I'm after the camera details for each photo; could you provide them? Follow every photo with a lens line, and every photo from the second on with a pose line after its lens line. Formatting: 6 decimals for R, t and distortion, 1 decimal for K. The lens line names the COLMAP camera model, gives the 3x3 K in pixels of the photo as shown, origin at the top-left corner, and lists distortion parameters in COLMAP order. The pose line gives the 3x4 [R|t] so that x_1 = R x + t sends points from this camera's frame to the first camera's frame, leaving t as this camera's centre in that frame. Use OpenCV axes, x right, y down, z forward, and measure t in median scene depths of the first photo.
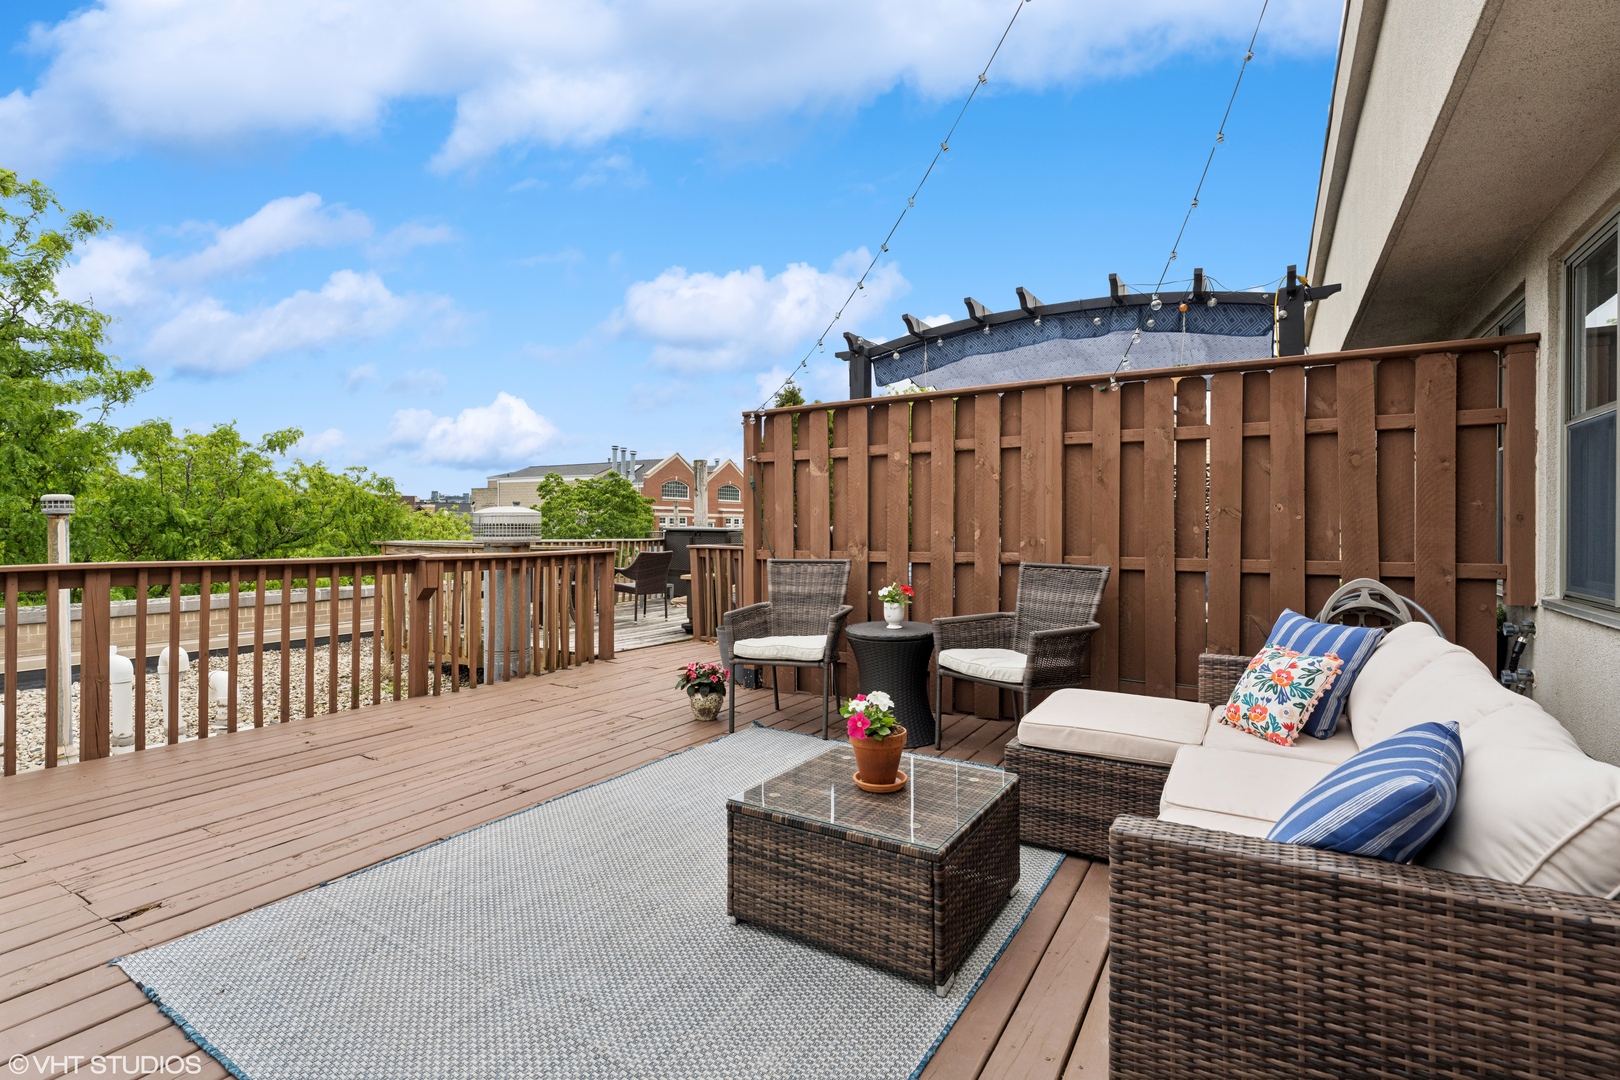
lens RADIAL K [[740.8, 0, 808.8], [0, 740.8, 537.4], [0, 0, 1]] dist [-0.010890, 0.000537]
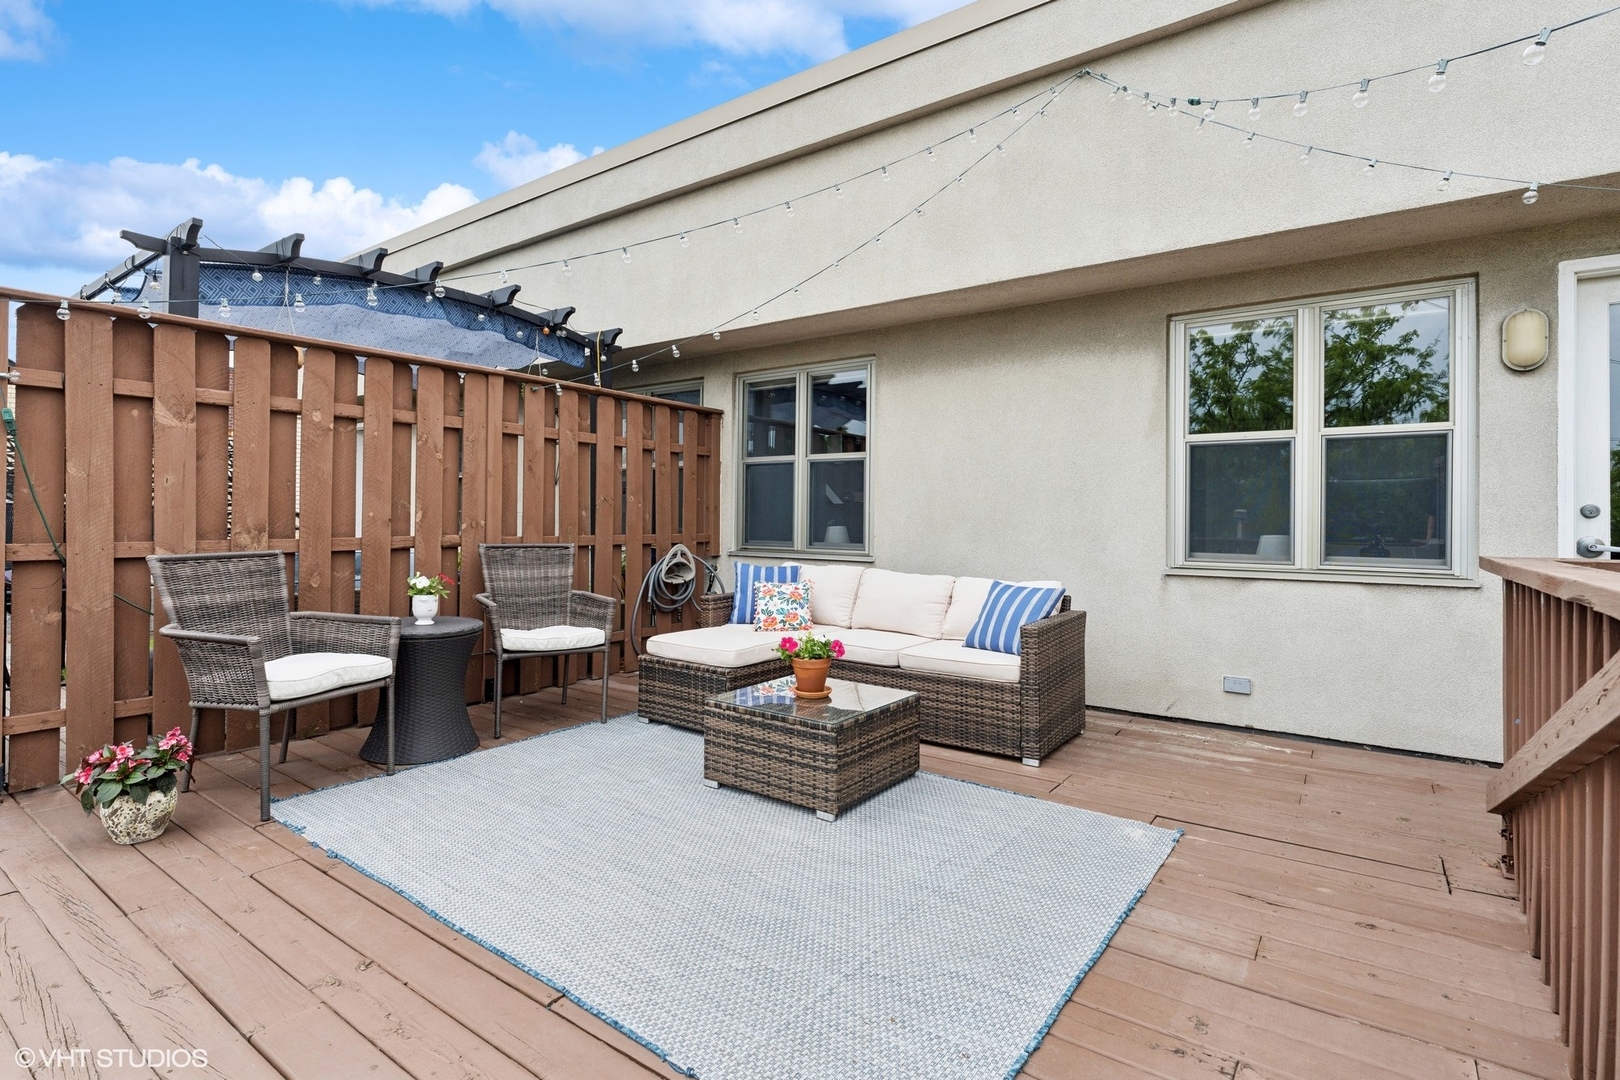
lens RADIAL K [[752.4, 0, 804.4], [0, 752.4, 526.4], [0, 0, 1]] dist [0.002445, 0.000055]
pose [[0.105876, -0.014203, 0.994278, -0.696692], [-0.002011, 0.999893, 0.014498, -0.006383], [-0.994377, -0.003534, 0.105836, 0.449187]]
